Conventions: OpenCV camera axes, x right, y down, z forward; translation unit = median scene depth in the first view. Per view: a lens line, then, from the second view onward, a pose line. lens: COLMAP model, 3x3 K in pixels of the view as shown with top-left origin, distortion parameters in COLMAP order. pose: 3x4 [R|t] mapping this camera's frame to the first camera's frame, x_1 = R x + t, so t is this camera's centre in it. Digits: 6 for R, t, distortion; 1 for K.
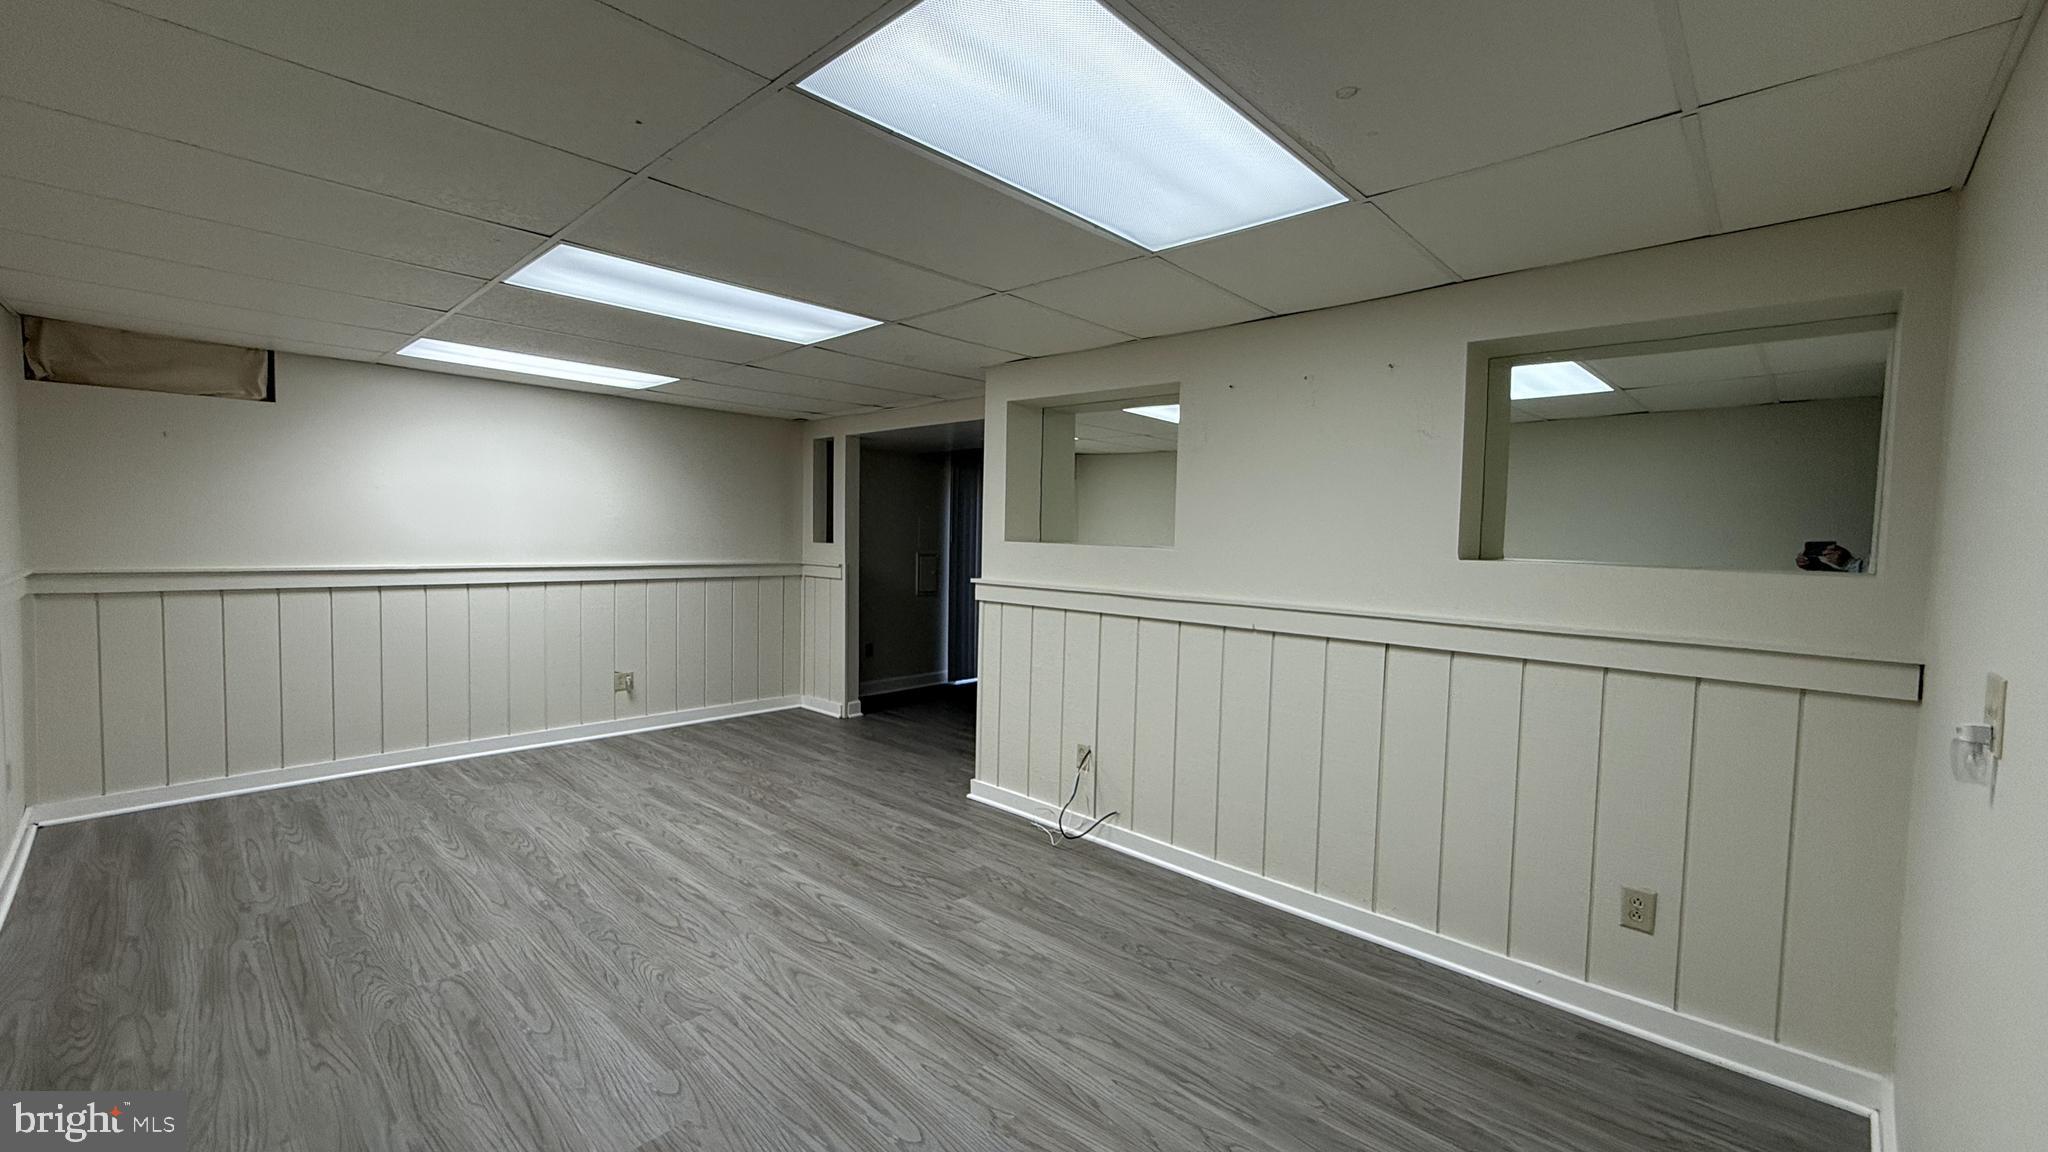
lens RADIAL K [[818.5, 0, 1017.5], [0, 818.5, 574.1], [0, 0, 1]] dist [-0.000547, 0.000024]
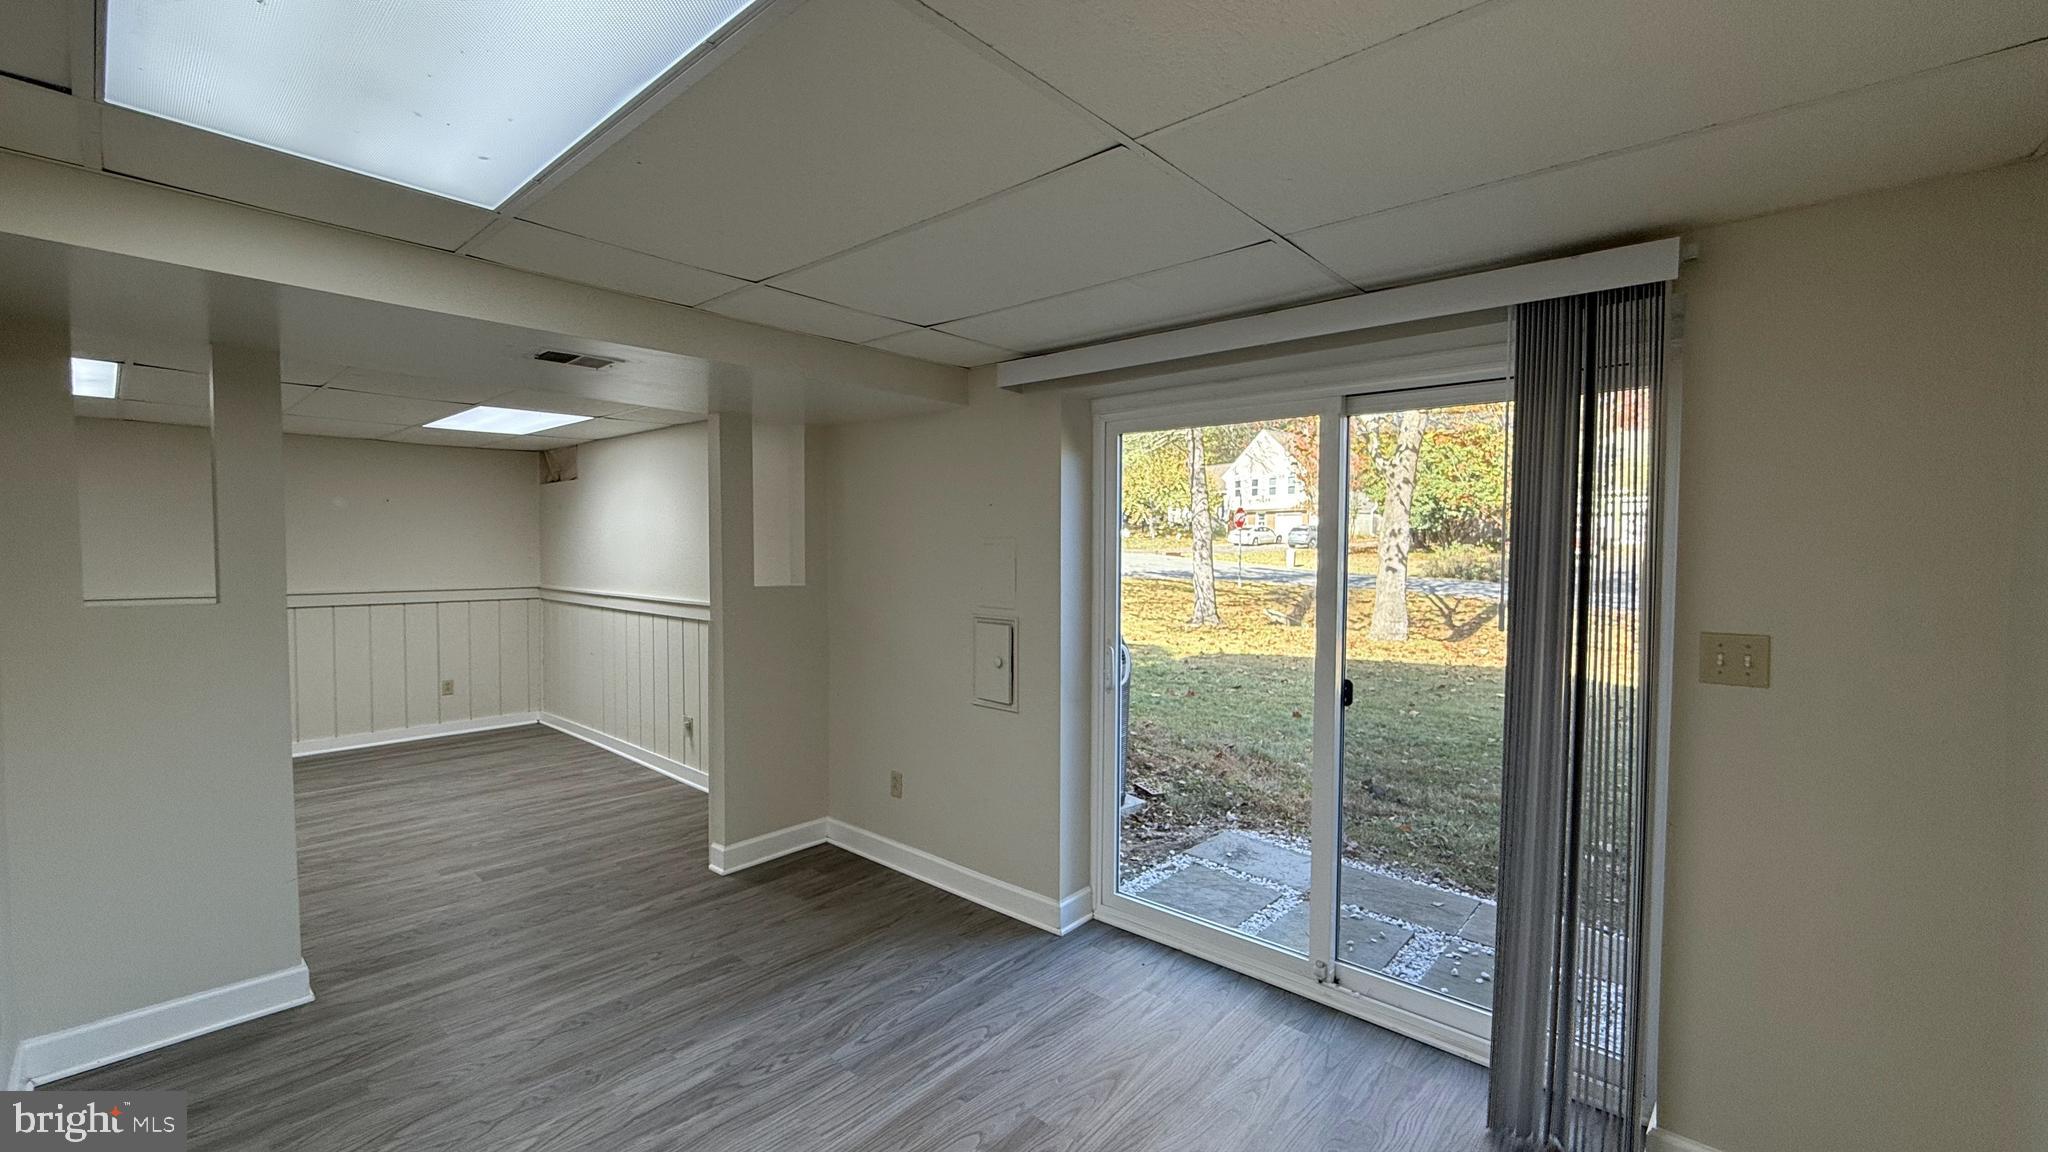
lens RADIAL K [[818.5, 0, 1017.5], [0, 818.5, 574.1], [0, 0, 1]] dist [-0.000547, 0.000024]
pose [[0.034212, 0.006419, -0.999394, 0.524111], [-0.055821, 0.998431, 0.004502, -0.074787], [0.997854, 0.055633, 0.034517, 1.517510]]
